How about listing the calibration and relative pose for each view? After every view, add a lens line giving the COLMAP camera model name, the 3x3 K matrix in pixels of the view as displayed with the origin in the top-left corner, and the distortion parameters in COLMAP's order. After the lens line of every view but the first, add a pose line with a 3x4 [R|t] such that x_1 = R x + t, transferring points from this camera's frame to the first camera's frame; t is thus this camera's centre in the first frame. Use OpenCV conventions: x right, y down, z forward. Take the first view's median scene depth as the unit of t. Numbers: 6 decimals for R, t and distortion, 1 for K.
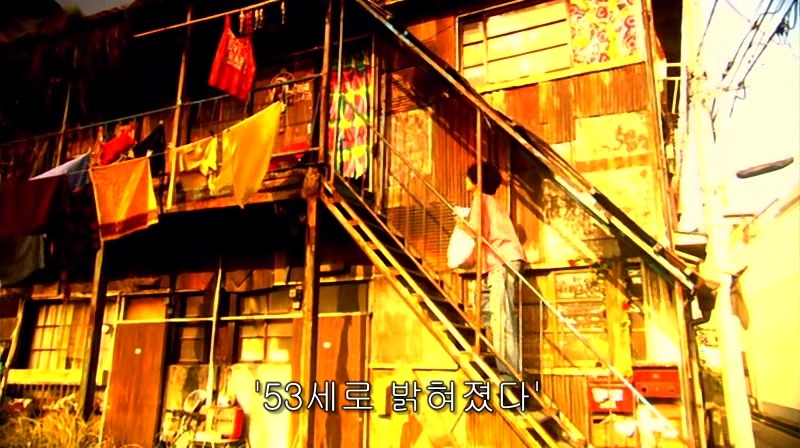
lens RADIAL K [[583.1, 0, 400.0], [0, 583.1, 224.0], [0, 0, 1]] dist [-0.001417, 0.057643]
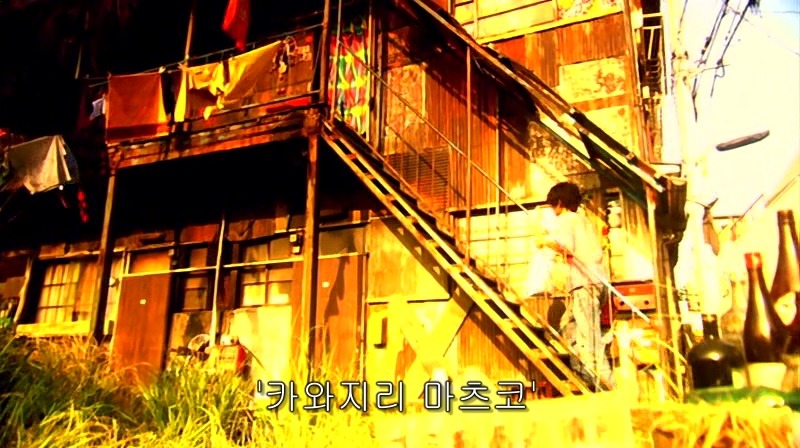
lens RADIAL K [[583.1, 0, 400.0], [0, 583.1, 224.0], [0, 0, 1]] dist [-0.001417, 0.057643]
pose [[0.999951, 0.002243, 0.009593, -0.001402], [-0.001989, 0.999649, -0.026413, 0.125894], [-0.009648, 0.026392, 0.999605, -0.056800]]
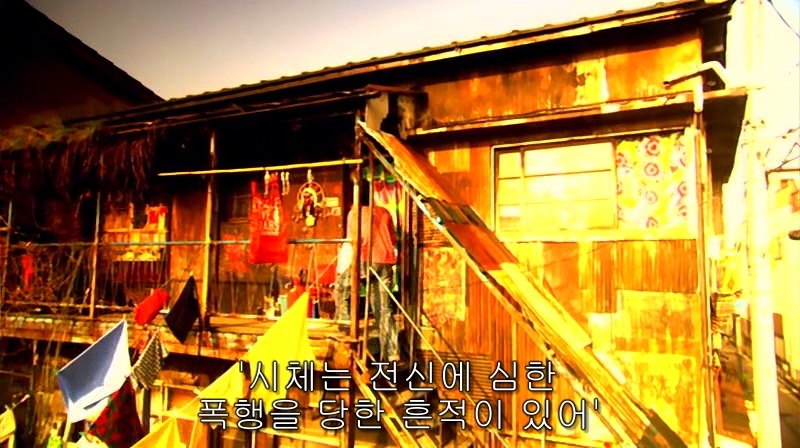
lens RADIAL K [[584.1, 0, 400.0], [0, 584.1, 224.0], [0, 0, 1]] dist [0.022859, 0.003322]
pose [[0.998515, -0.003293, -0.054378, -0.000807], [0.011435, 0.988602, 0.150118, -0.391693], [0.053264, -0.150517, 0.987172, 0.047665]]
